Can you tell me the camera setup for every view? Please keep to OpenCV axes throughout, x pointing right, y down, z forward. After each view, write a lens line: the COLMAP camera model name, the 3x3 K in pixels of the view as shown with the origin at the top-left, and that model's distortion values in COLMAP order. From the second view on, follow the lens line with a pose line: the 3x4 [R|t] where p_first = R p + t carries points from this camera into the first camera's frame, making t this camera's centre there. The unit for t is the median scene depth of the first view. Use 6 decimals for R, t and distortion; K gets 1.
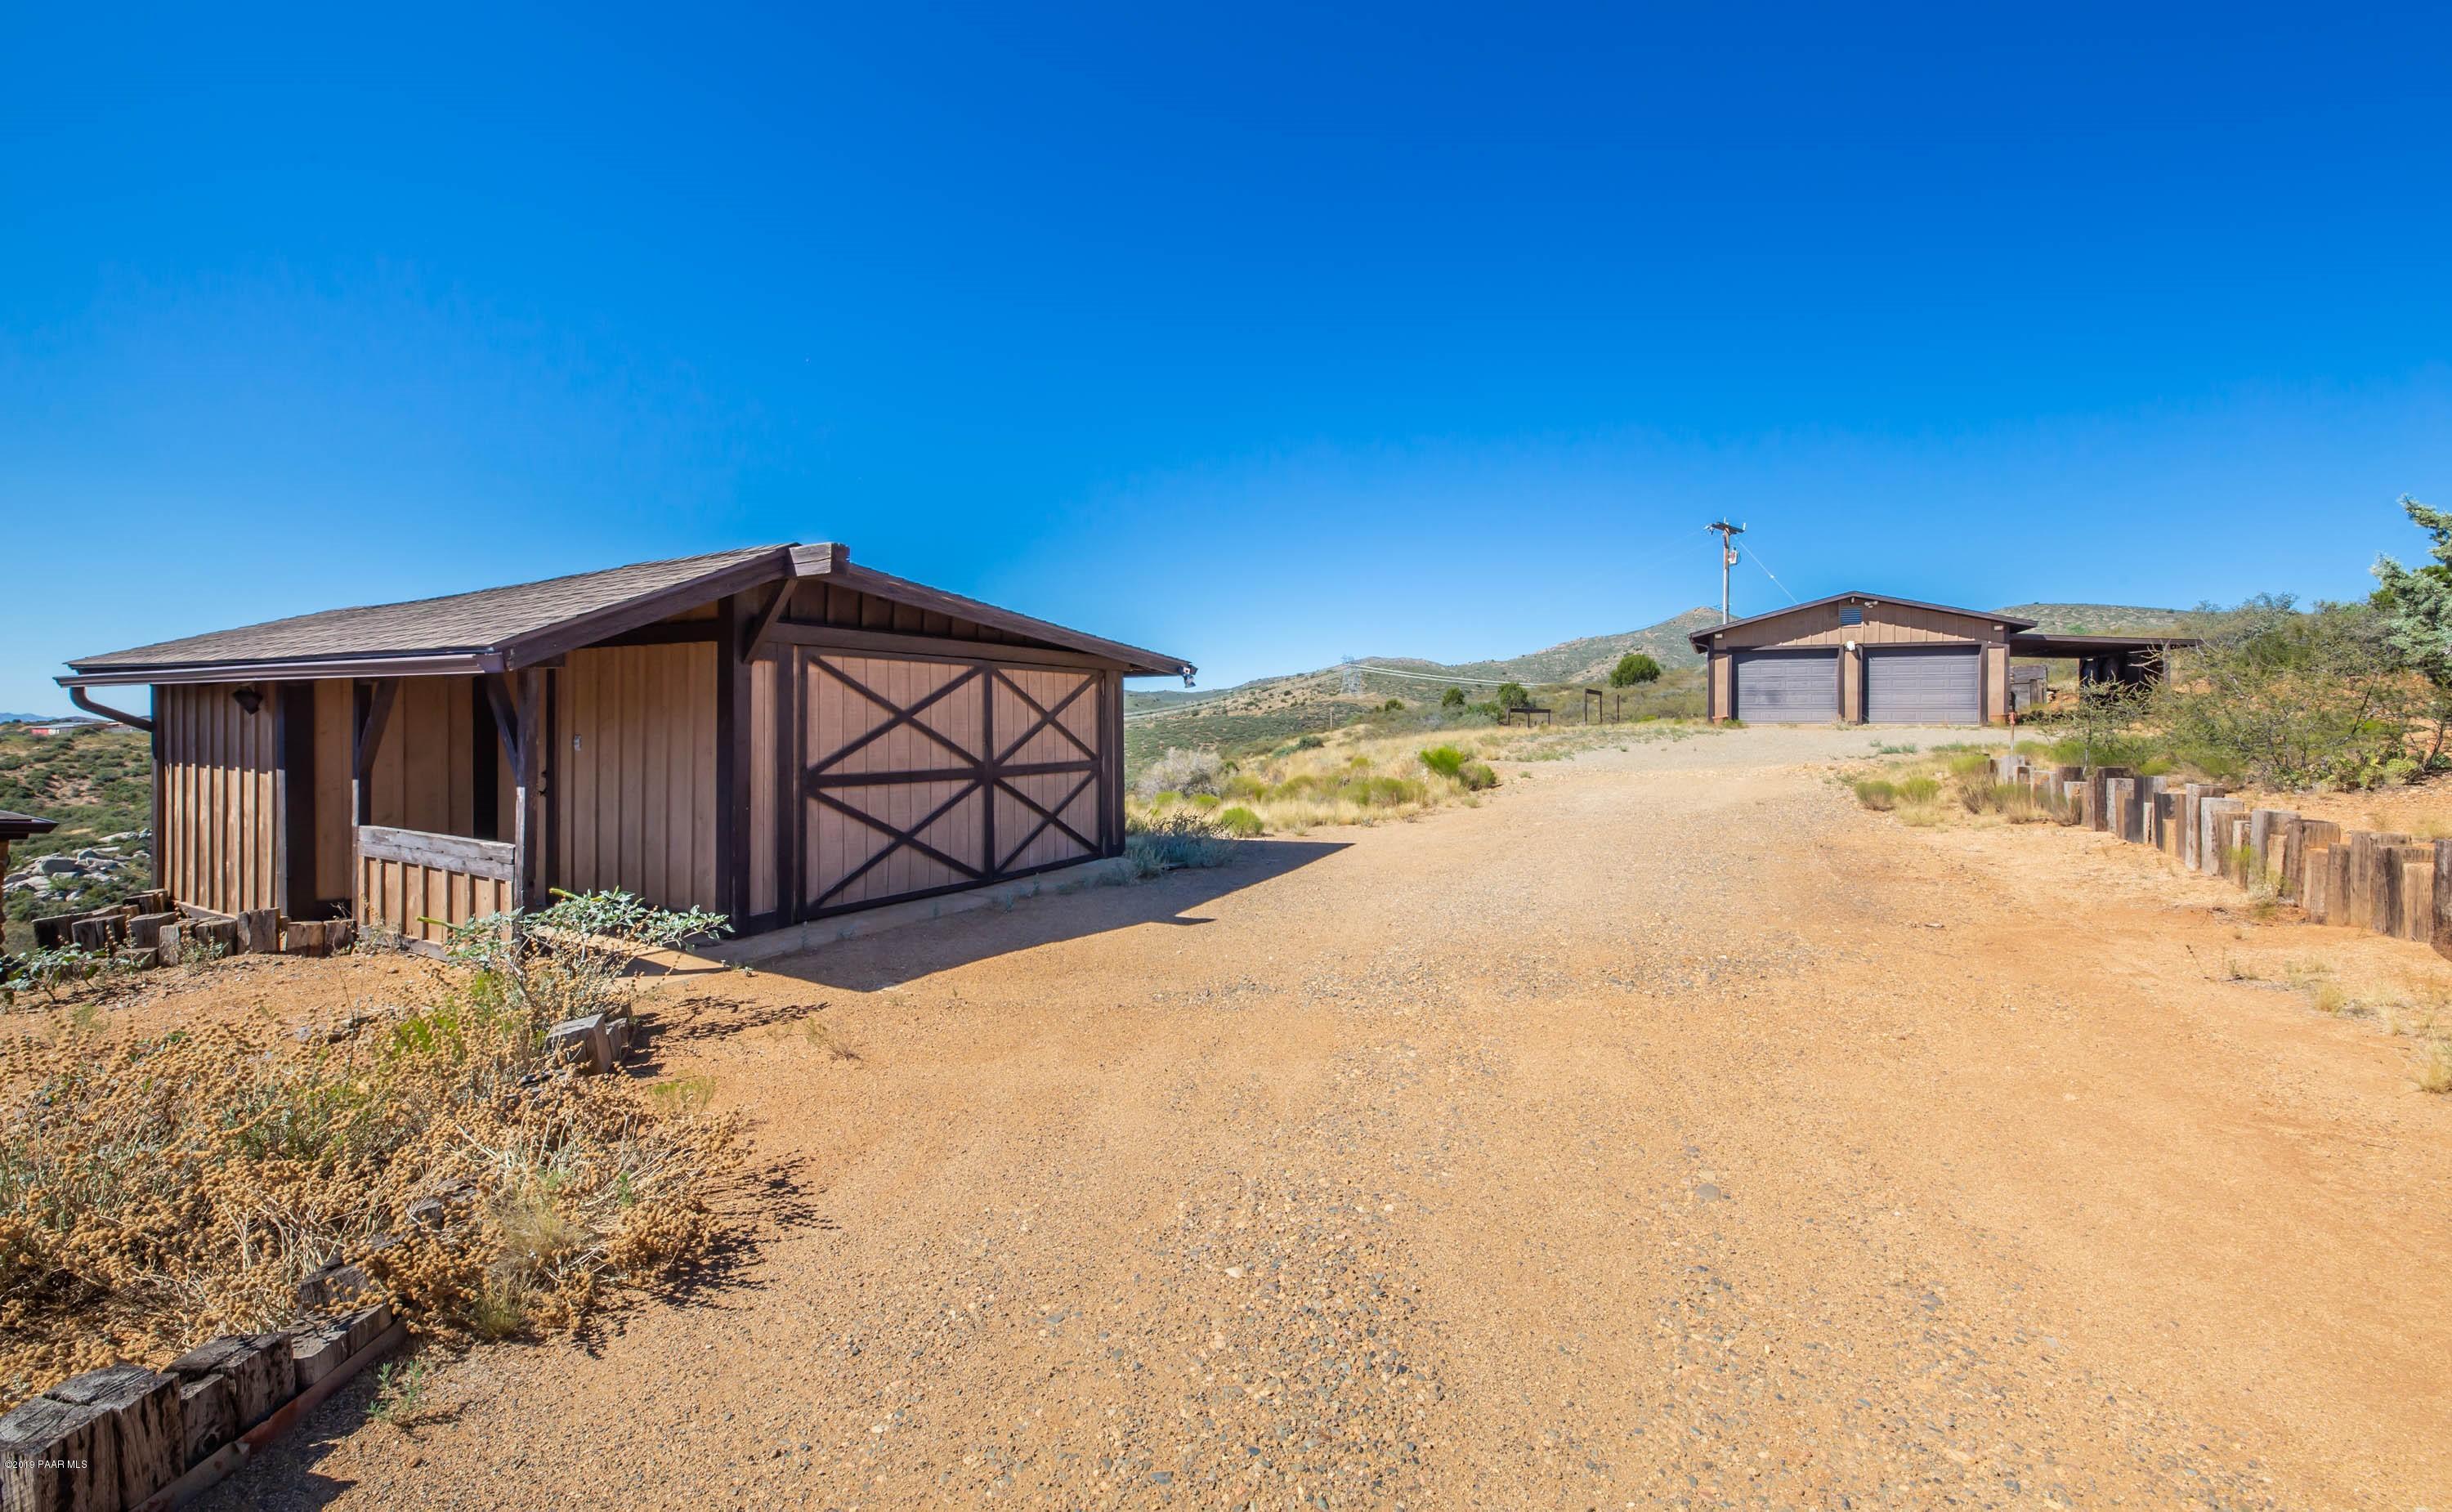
lens RADIAL K [[987.5, 0, 1224.2], [0, 987.5, 728.5], [0, 0, 1]] dist [0.001473, 0.000131]
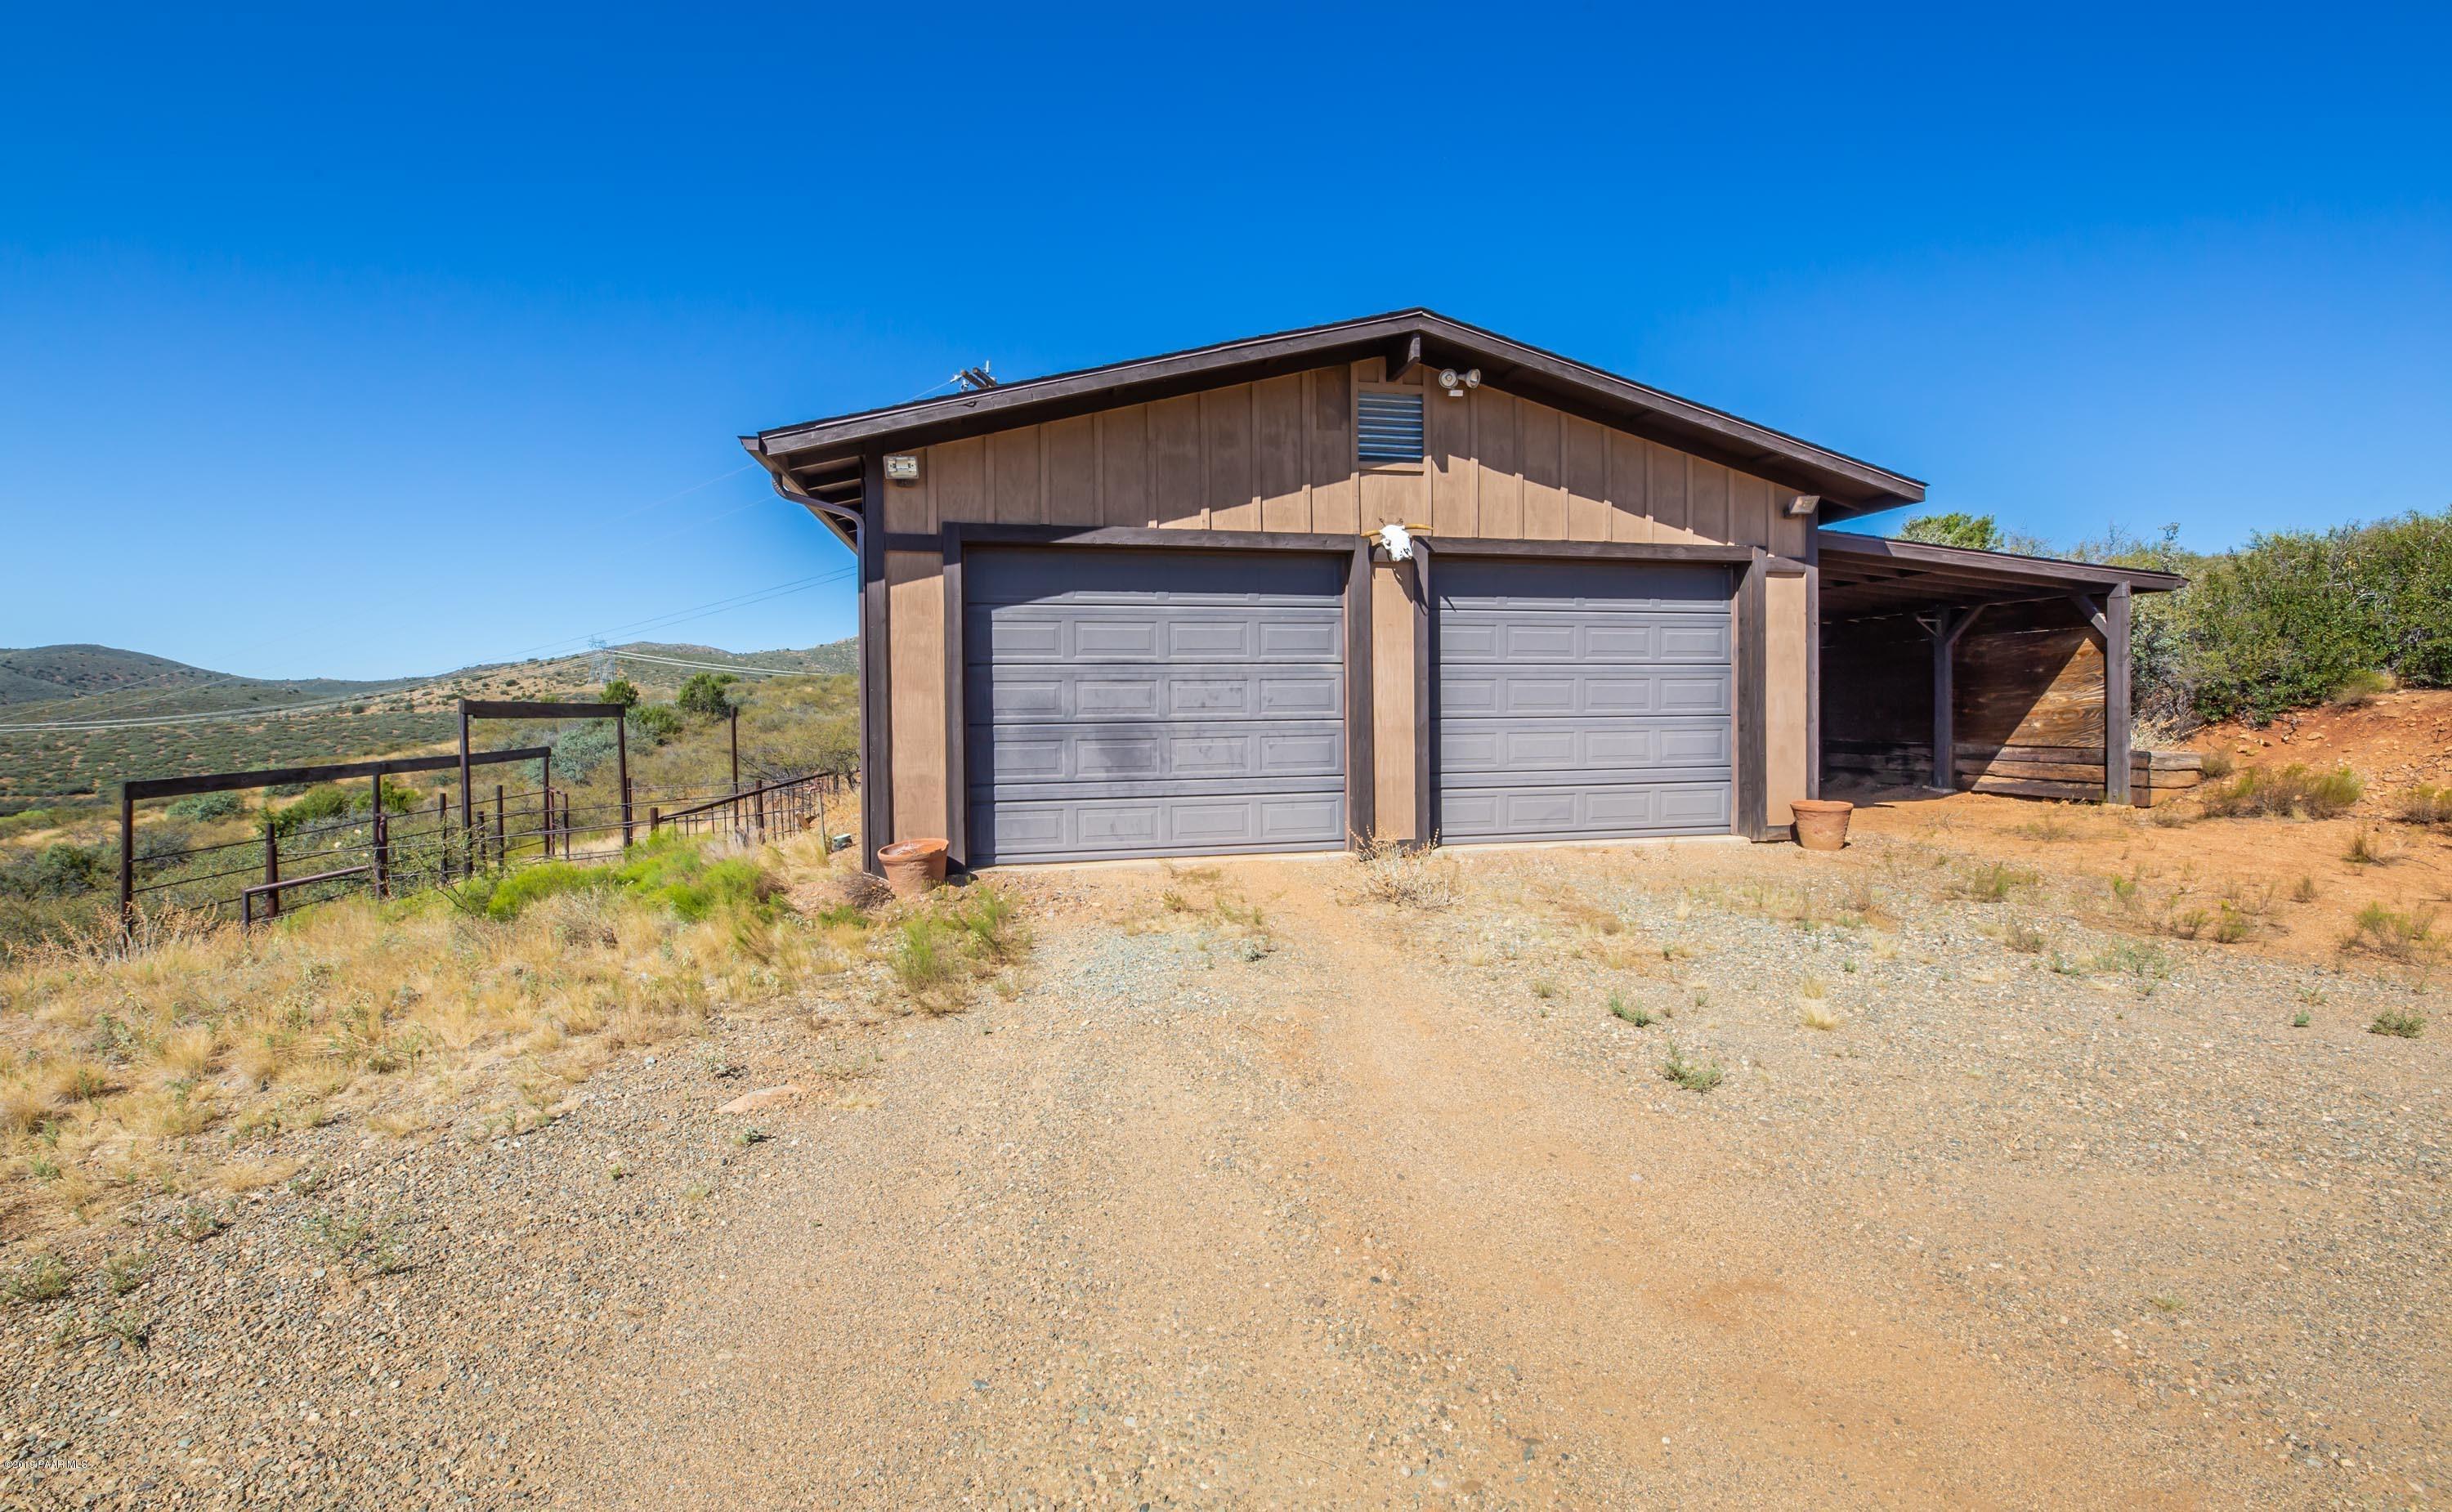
lens RADIAL K [[987.5, 0, 1224.2], [0, 987.5, 728.5], [0, 0, 1]] dist [0.001473, 0.000131]
pose [[0.776629, -0.024492, 0.629482, 0.424293], [0.018916, 0.999700, 0.015560, -0.039655], [-0.629674, -0.000177, 0.776859, 0.799882]]
